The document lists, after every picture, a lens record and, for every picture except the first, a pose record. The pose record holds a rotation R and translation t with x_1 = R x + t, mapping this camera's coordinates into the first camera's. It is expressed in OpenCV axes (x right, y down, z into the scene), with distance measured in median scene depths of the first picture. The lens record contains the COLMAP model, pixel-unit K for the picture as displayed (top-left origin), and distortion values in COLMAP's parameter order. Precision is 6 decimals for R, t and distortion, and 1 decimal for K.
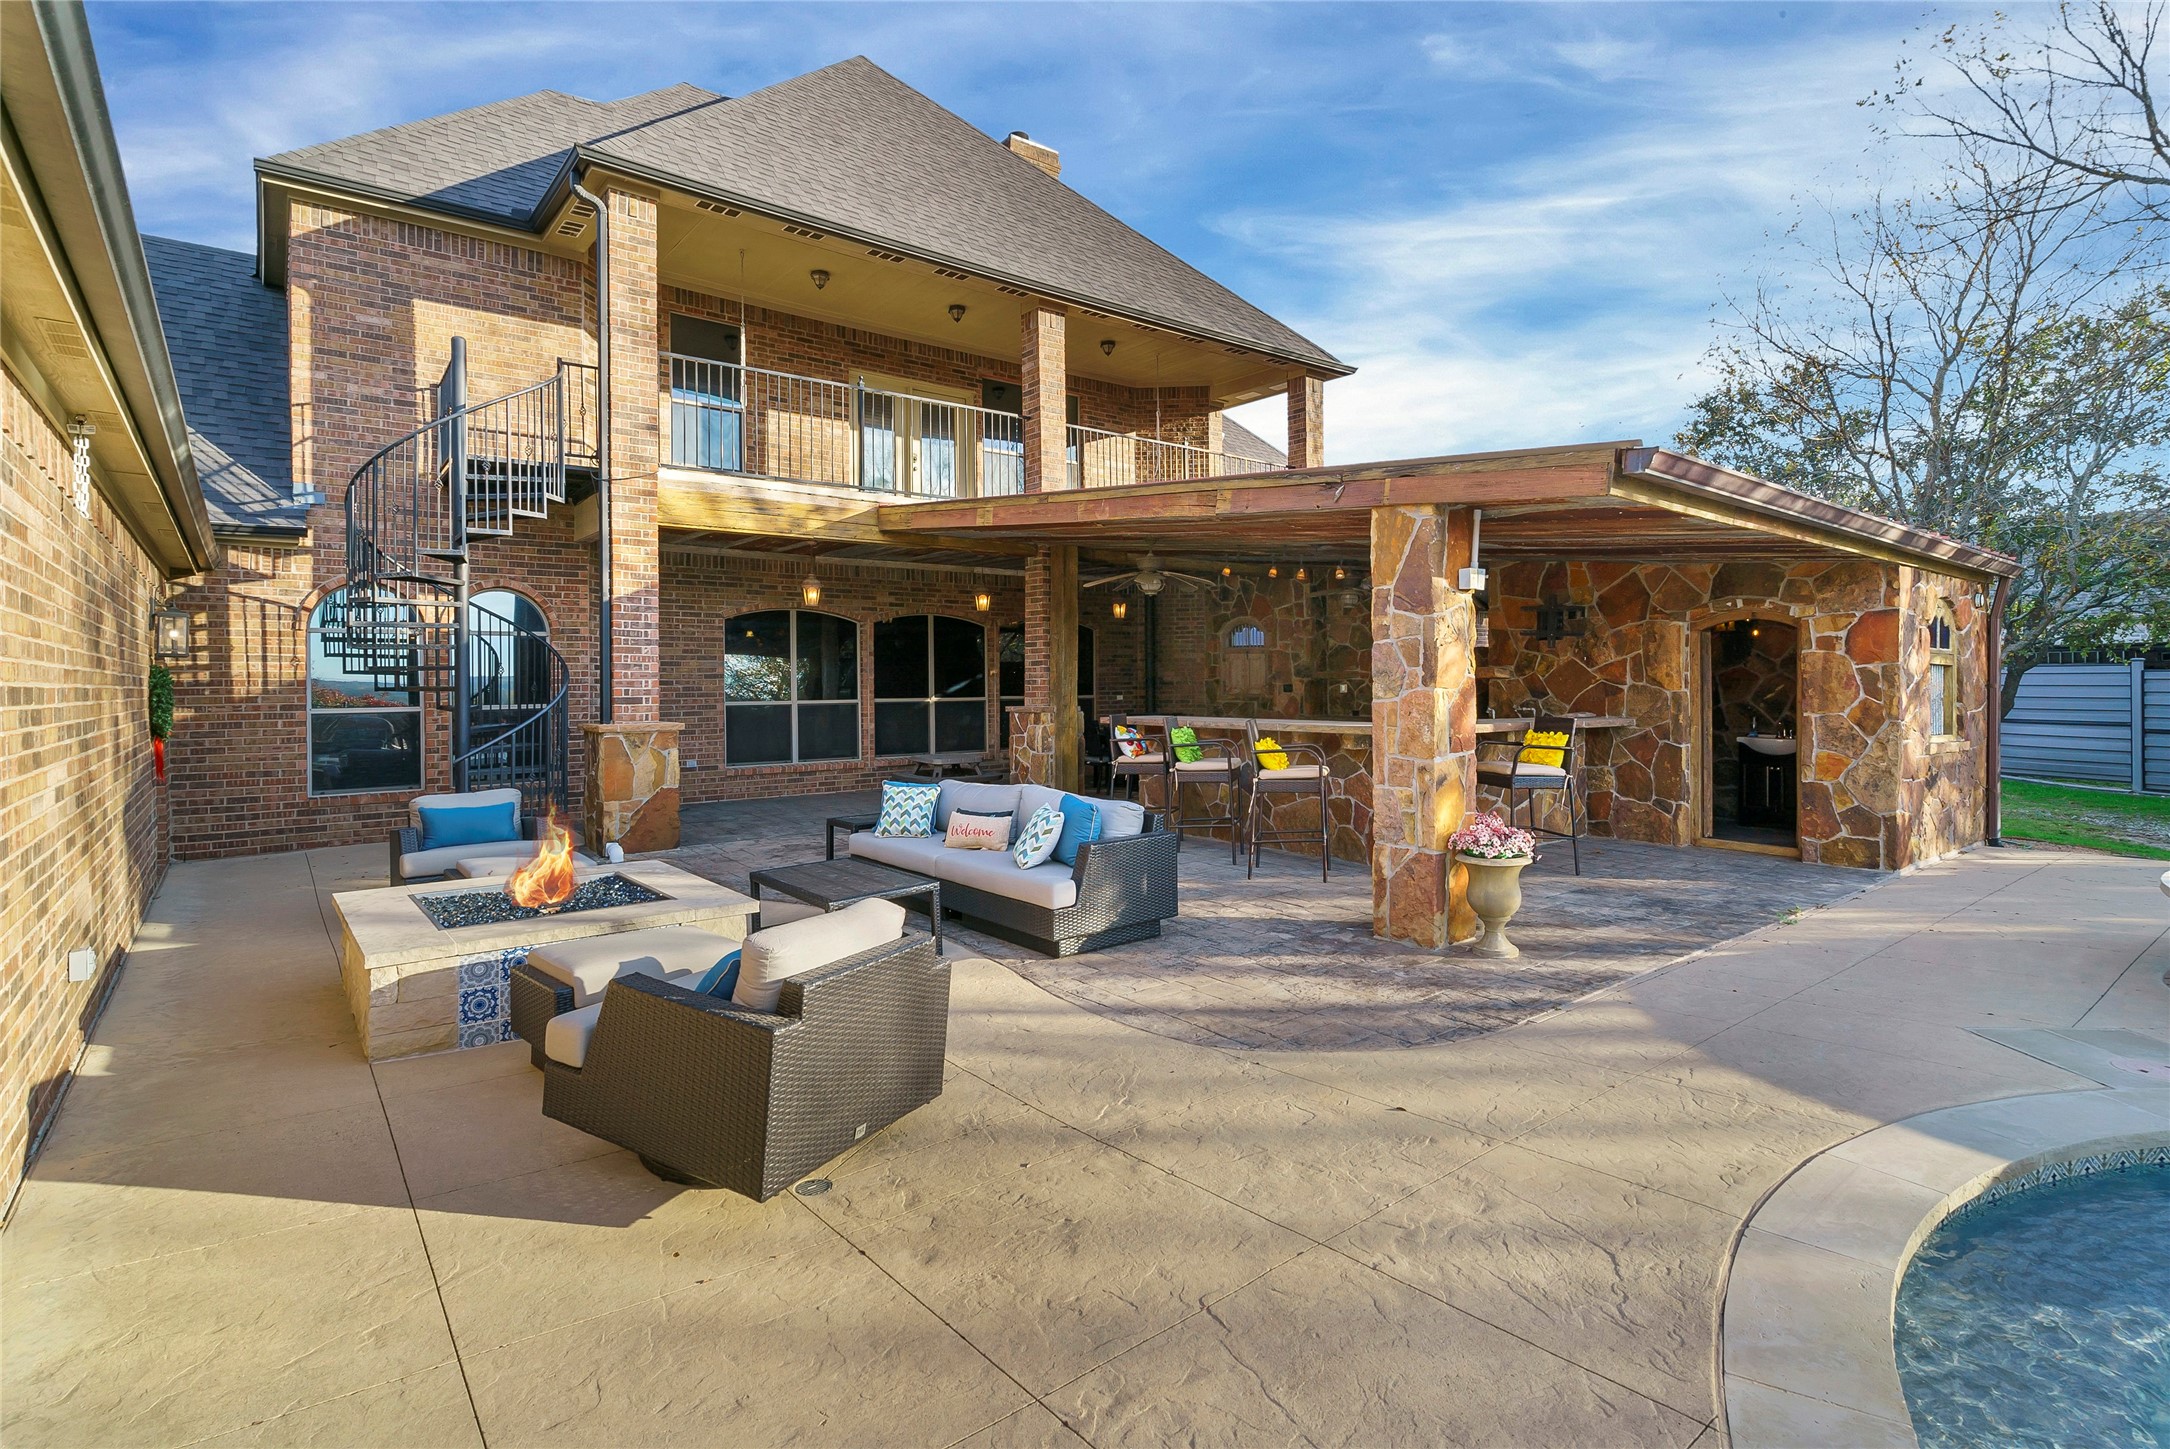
lens RADIAL K [[1035.0, 0, 1072.8], [0, 1035.0, 685.0], [0, 0, 1]] dist [0.000766, 0.000076]
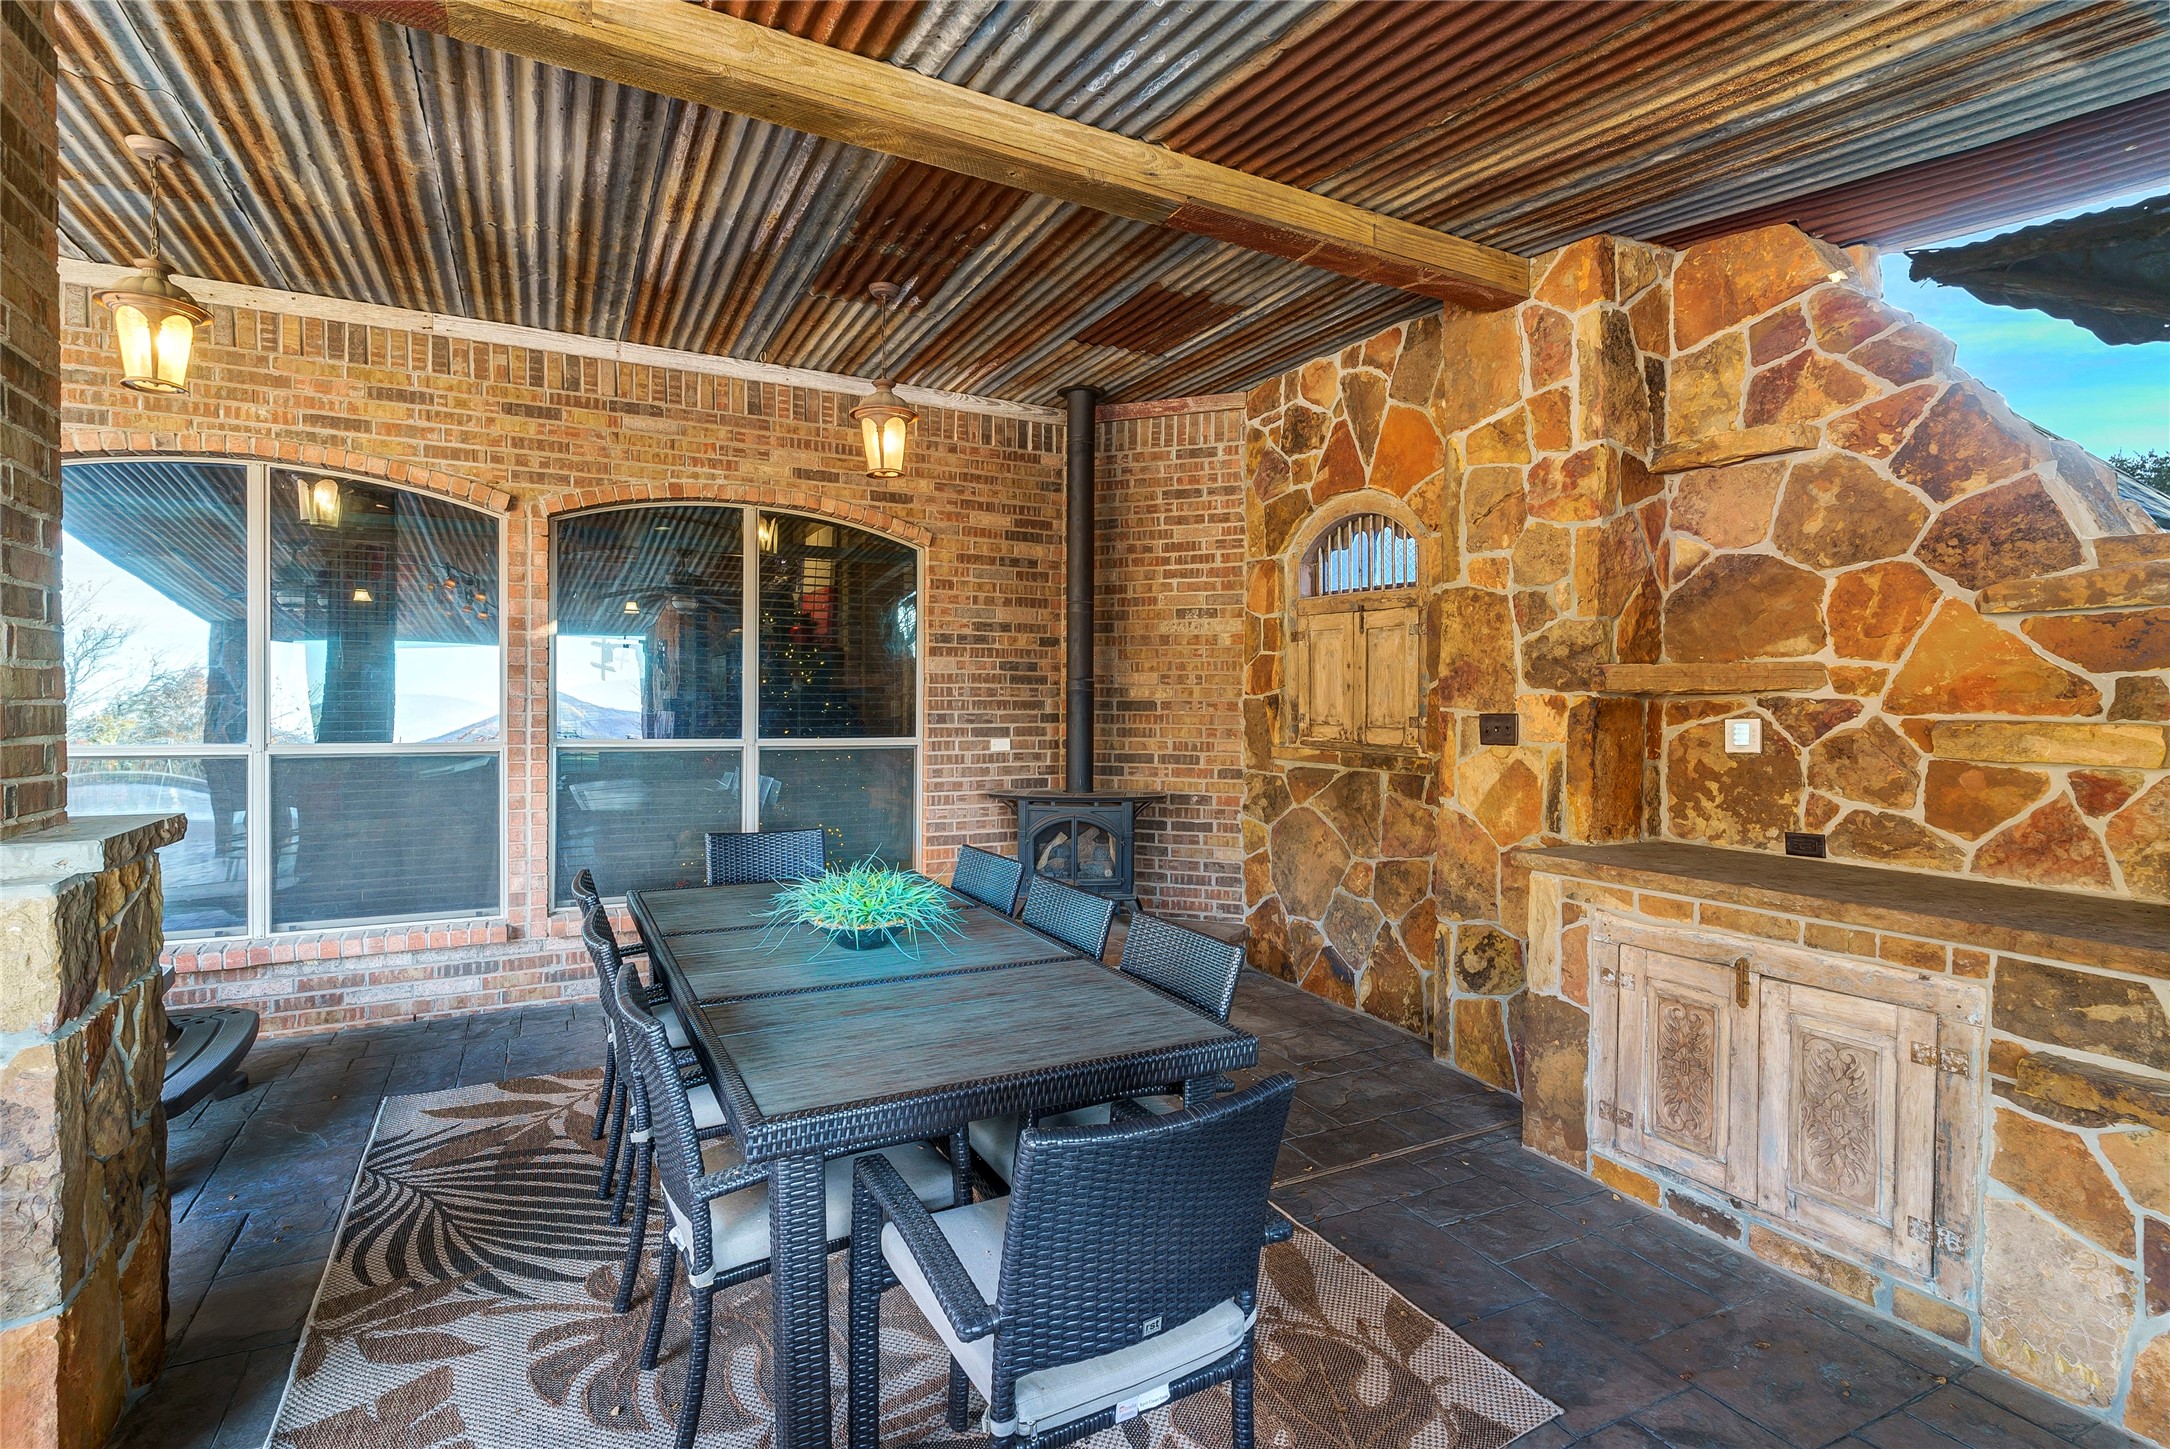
lens RADIAL K [[1027.3, 0, 1085.0], [0, 1027.3, 724.5], [0, 0, 1]] dist [0.001649, 0.000351]
pose [[0.982787, 0.013016, -0.184286, 0.144350], [-0.009991, 0.999800, 0.017338, -0.001435], [0.184474, -0.015198, 0.982720, 0.684605]]
